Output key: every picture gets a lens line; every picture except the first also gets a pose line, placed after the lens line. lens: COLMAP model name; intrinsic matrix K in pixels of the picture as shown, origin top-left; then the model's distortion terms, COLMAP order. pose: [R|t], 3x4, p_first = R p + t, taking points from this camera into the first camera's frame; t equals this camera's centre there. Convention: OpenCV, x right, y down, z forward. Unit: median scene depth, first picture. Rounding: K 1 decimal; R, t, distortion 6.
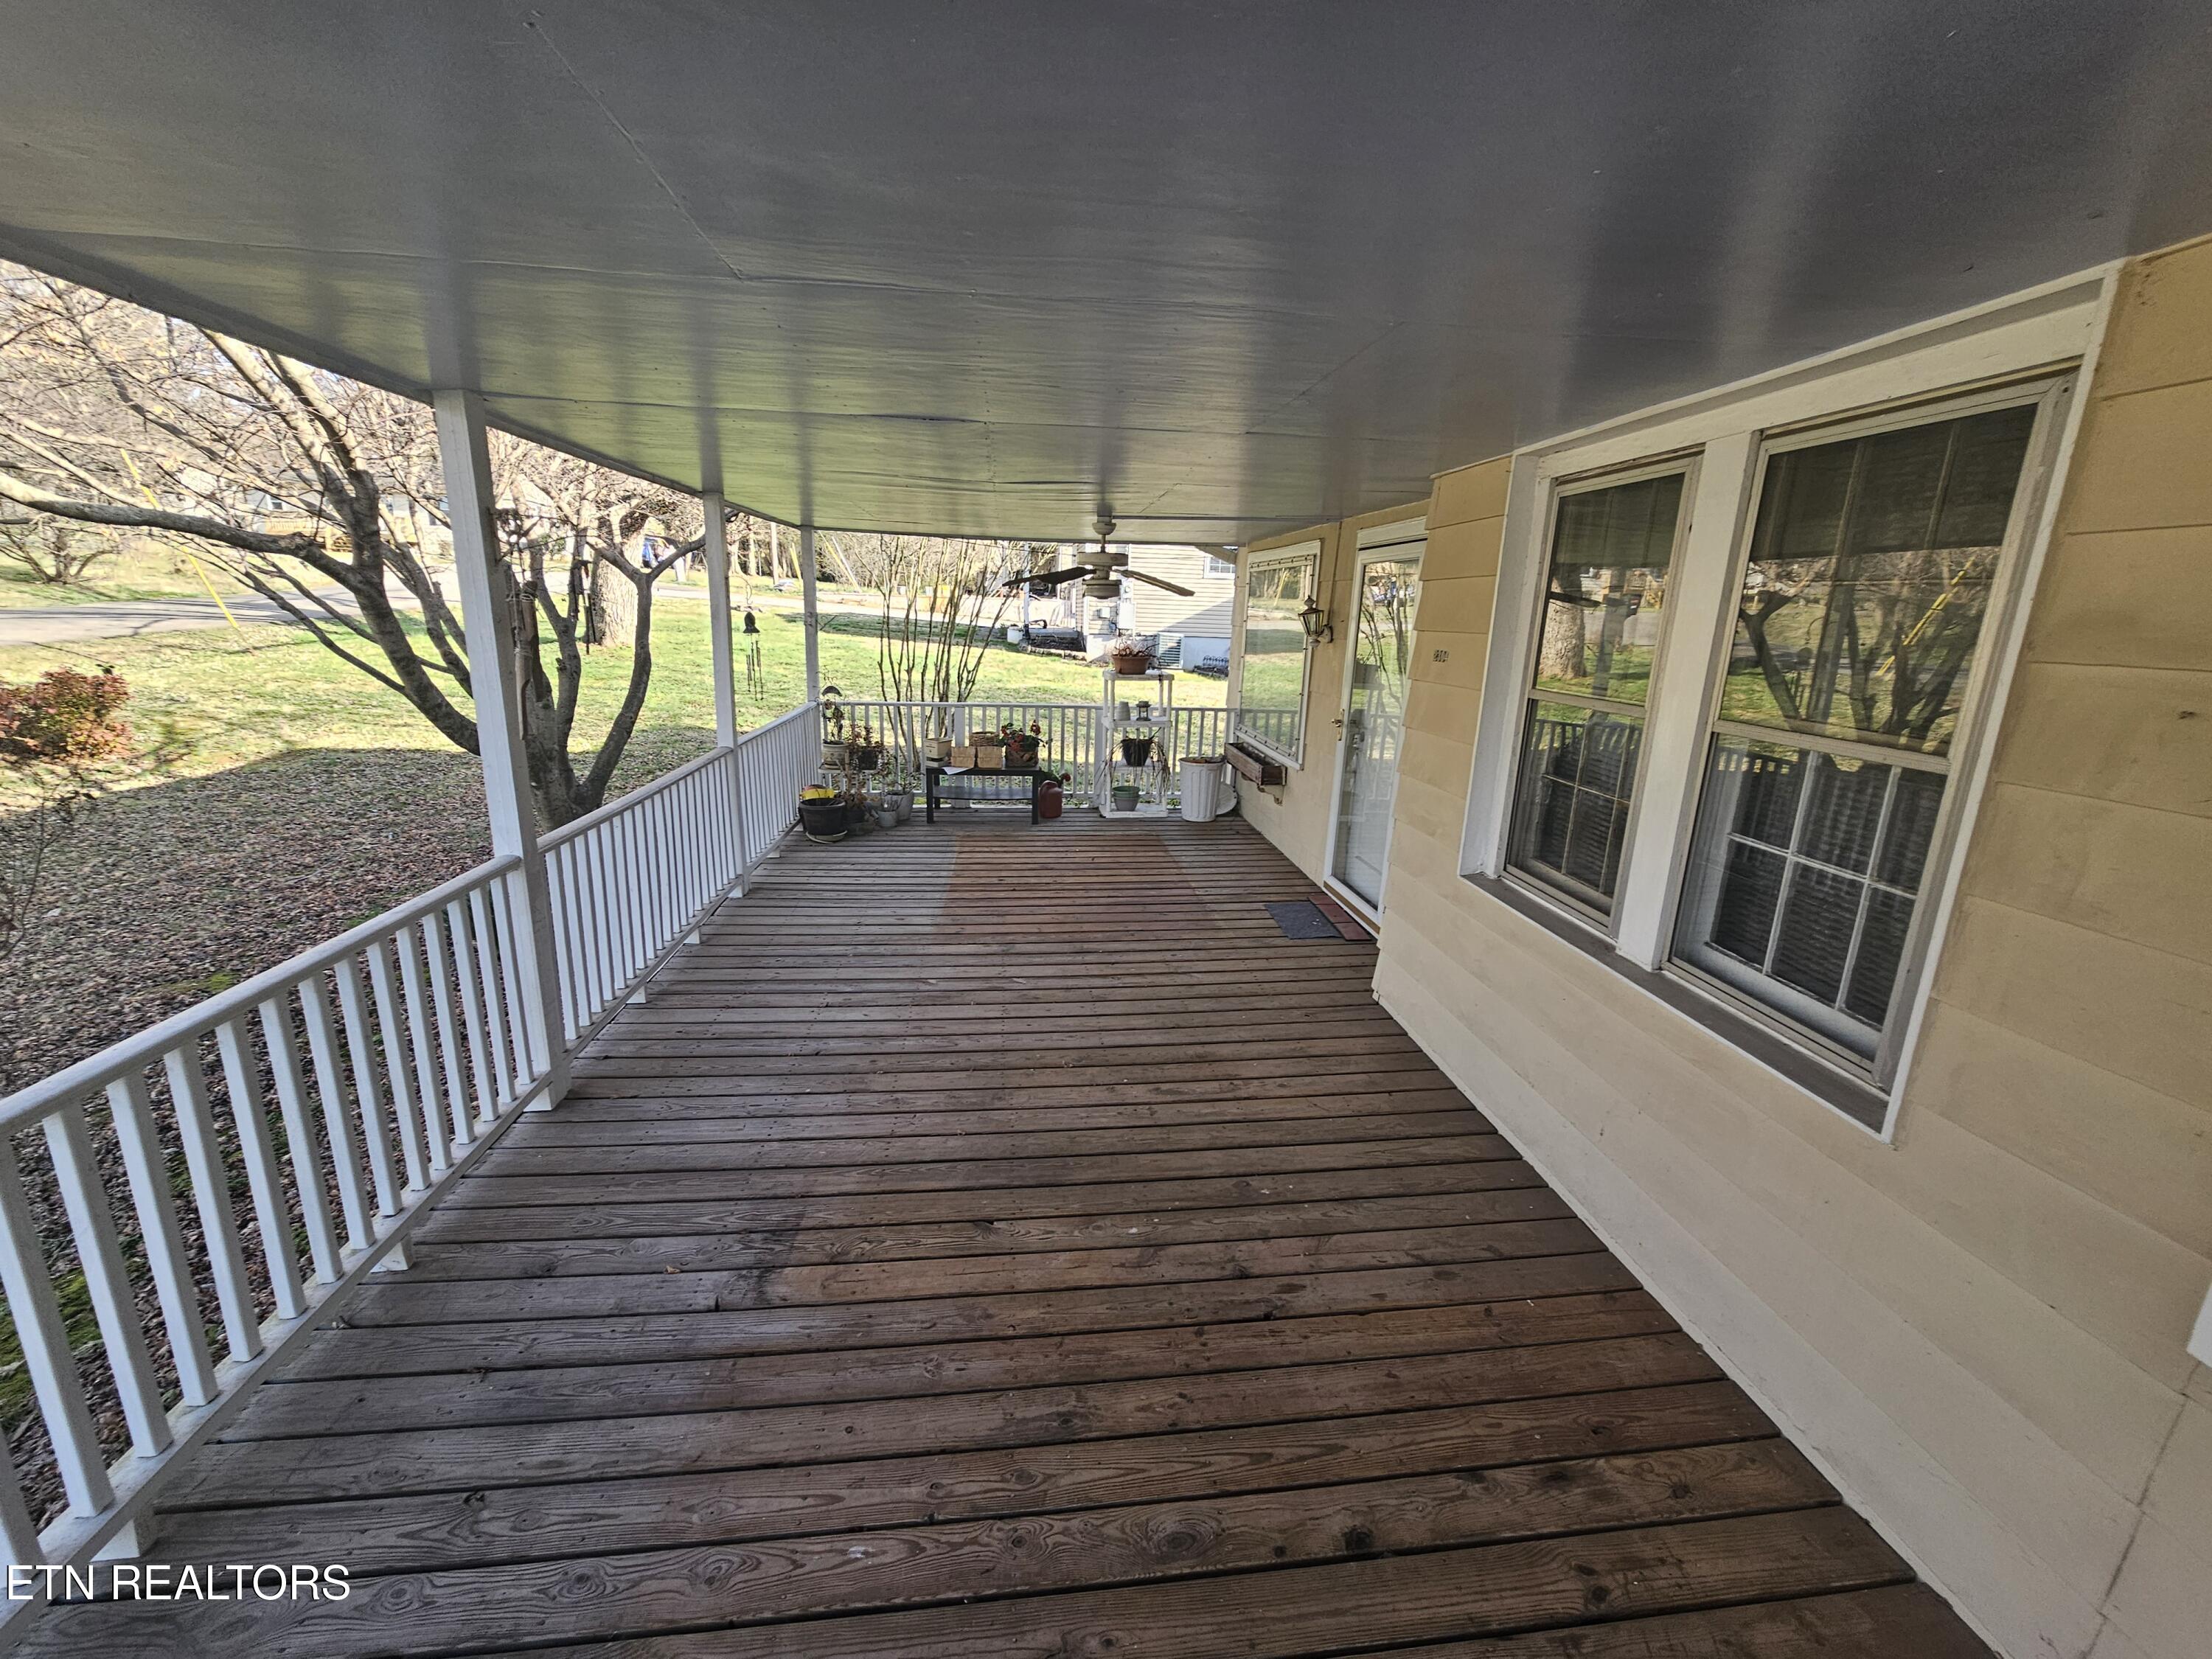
lens RADIAL K [[902.6, 0, 1116.4], [0, 902.6, 830.2], [0, 0, 1]] dist [-0.005105, 0.001408]
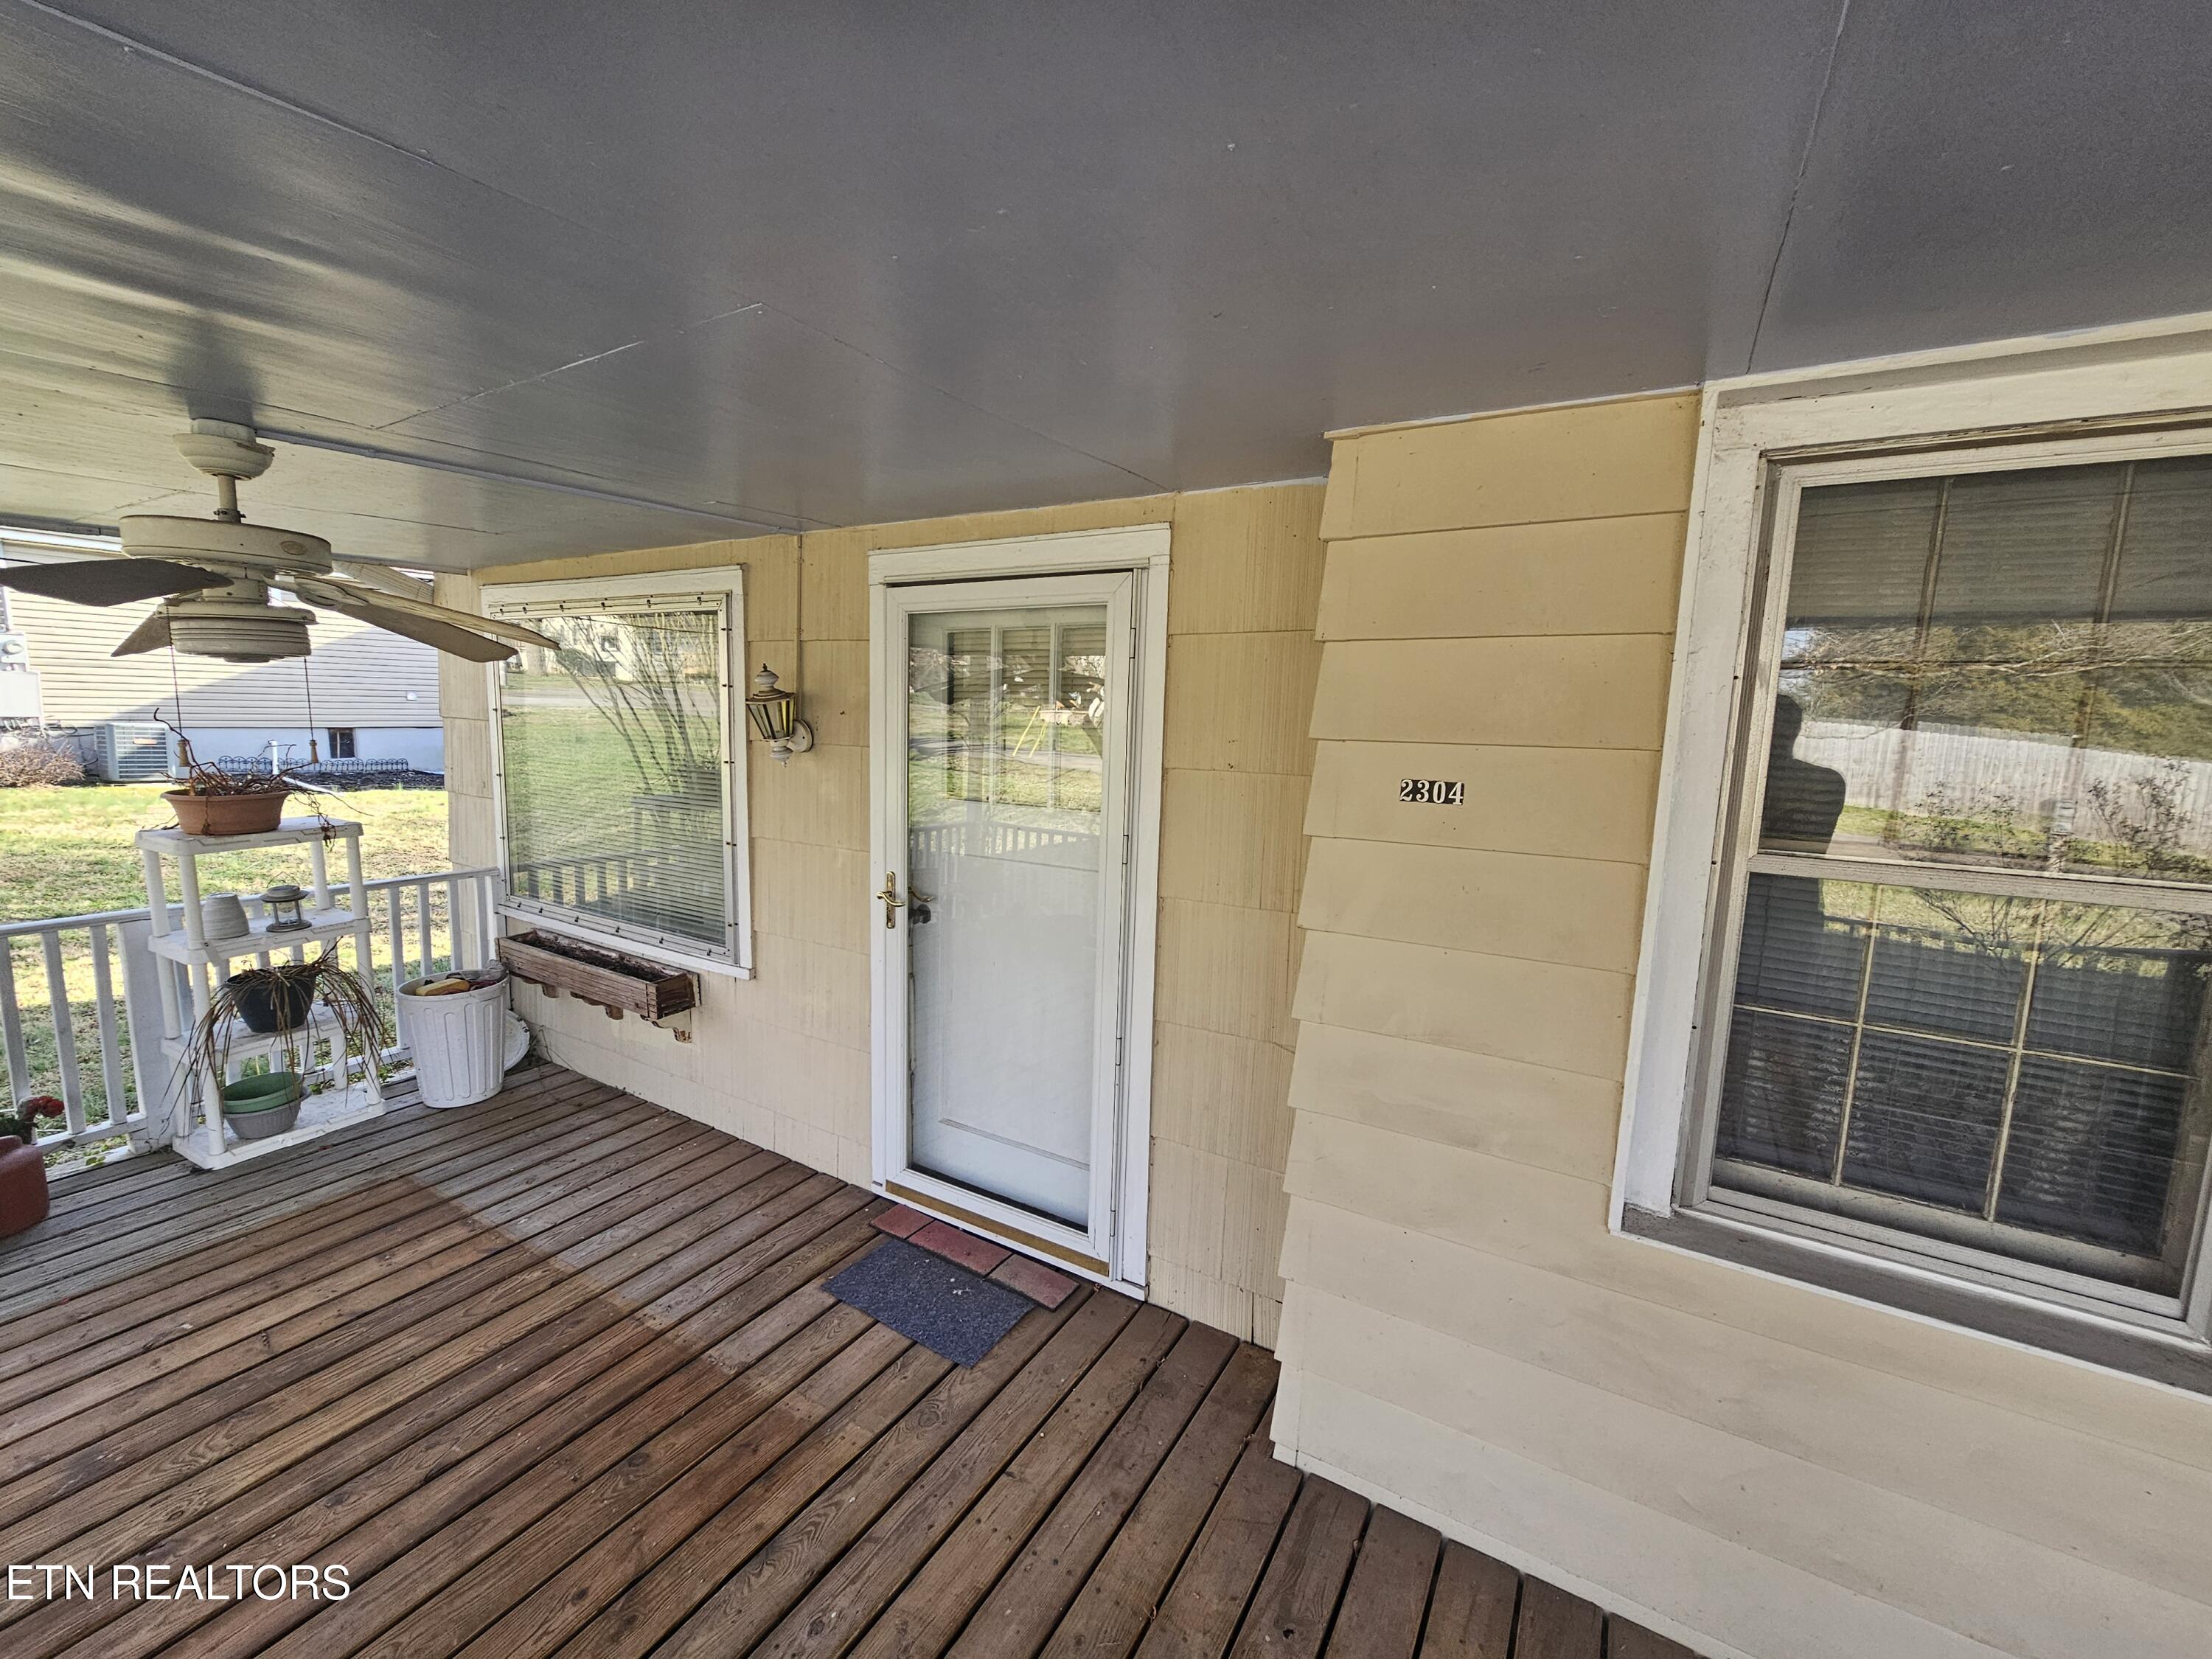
lens RADIAL K [[902.6, 0, 1090.8], [0, 902.6, 834.5], [0, 0, 1]] dist [-0.005105, 0.001408]
pose [[0.612786, -0.121423, 0.780865, -0.091463], [0.181216, 0.983385, 0.010705, -0.128660], [-0.769190, 0.134946, 0.624609, 0.515002]]
